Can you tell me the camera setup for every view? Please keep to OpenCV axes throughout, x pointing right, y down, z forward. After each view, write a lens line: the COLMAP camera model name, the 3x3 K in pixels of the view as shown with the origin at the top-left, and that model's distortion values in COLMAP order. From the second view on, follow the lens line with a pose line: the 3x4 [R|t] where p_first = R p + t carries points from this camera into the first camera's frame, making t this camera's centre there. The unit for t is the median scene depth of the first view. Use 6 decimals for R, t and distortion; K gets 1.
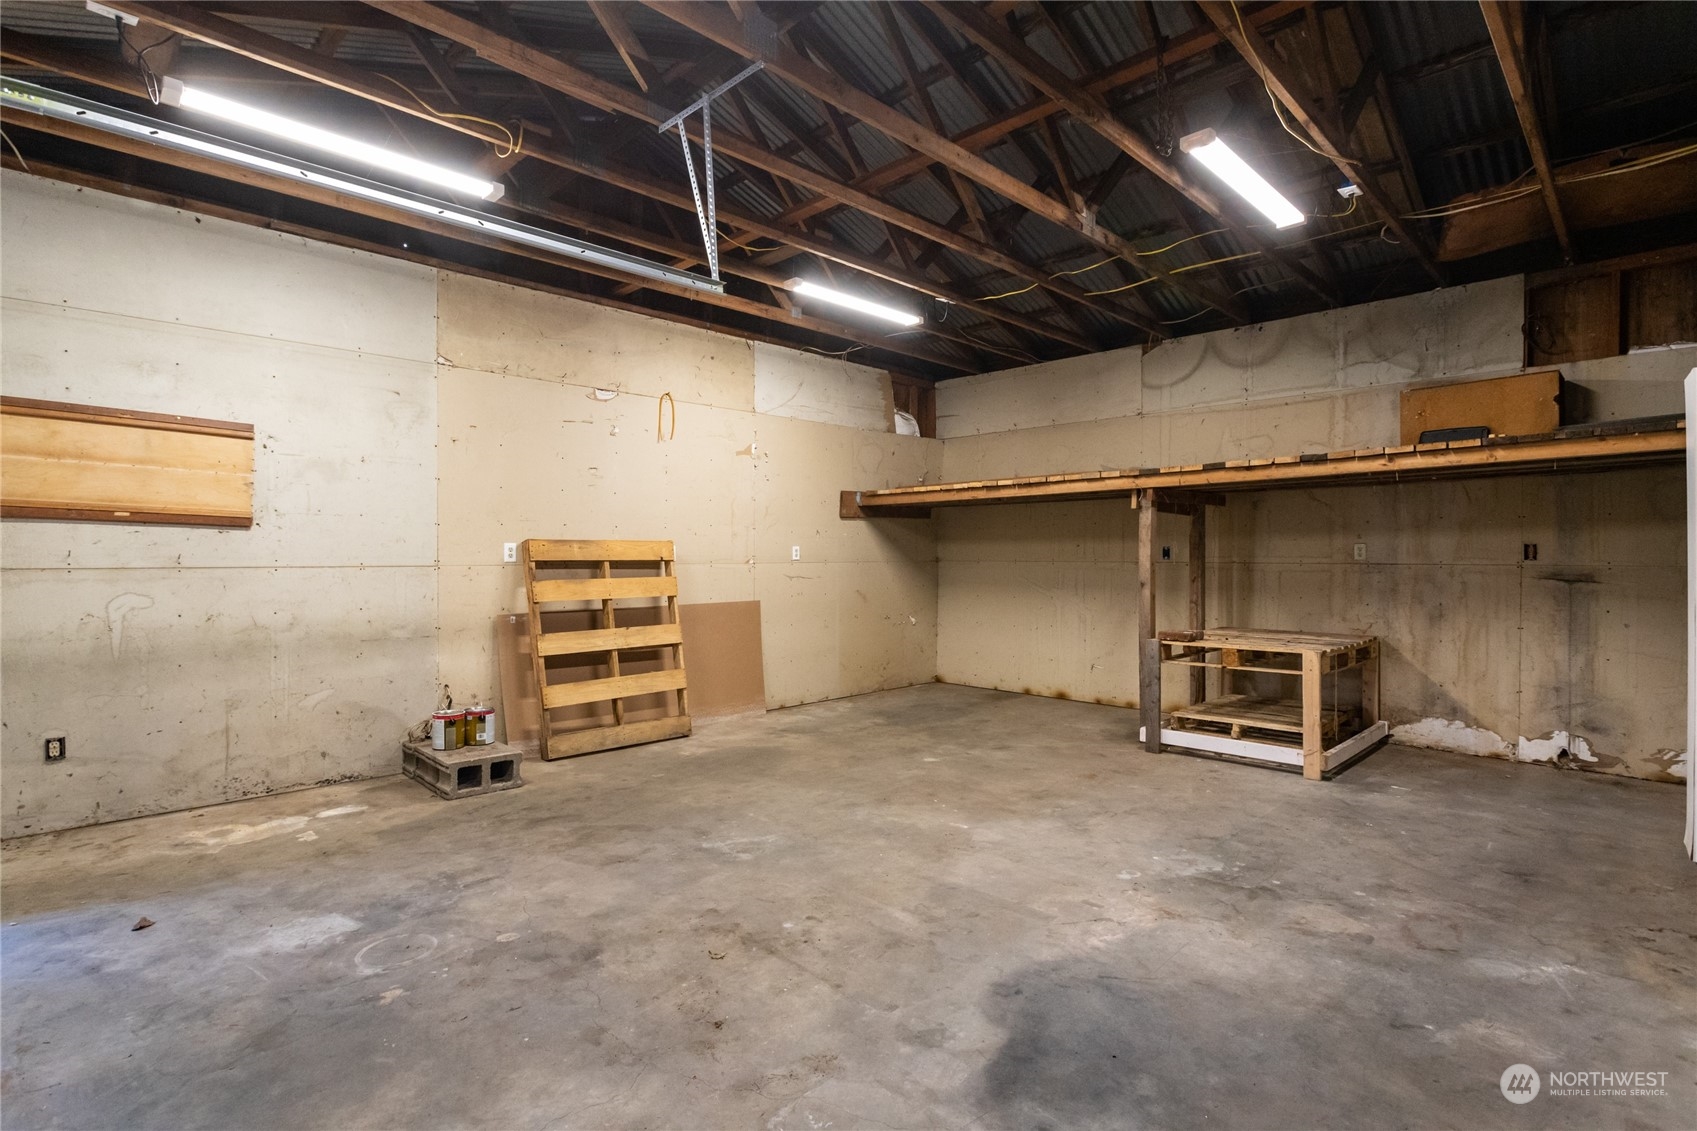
lens RADIAL K [[841.8, 0, 839.1], [0, 841.8, 561.4], [0, 0, 1]] dist [-0.012641, 0.002435]
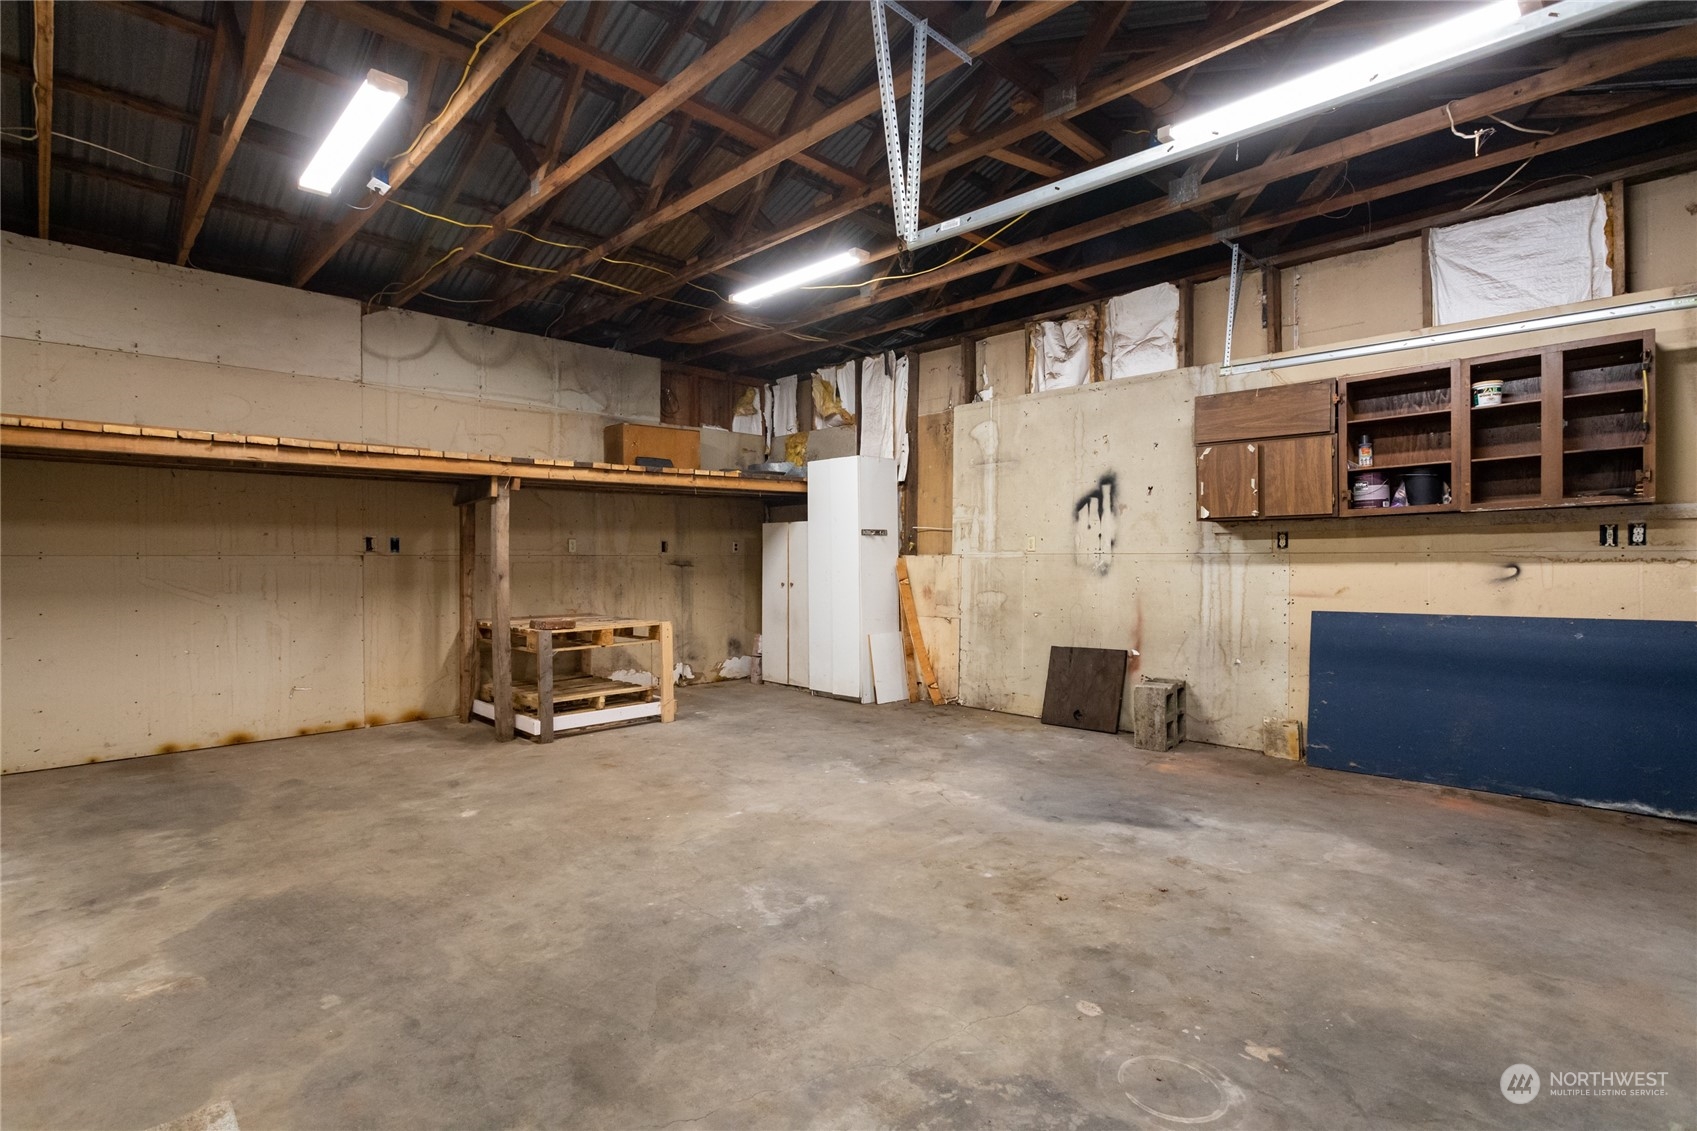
lens RADIAL K [[841.8, 0, 838.9], [0, 841.8, 561.1], [0, 0, 1]] dist [-0.012641, 0.002435]
pose [[-0.019922, -0.004668, 0.999791, -0.684042], [0.010109, 0.999937, 0.004870, 0.010160], [-0.999750, 0.010204, -0.019874, 0.721590]]
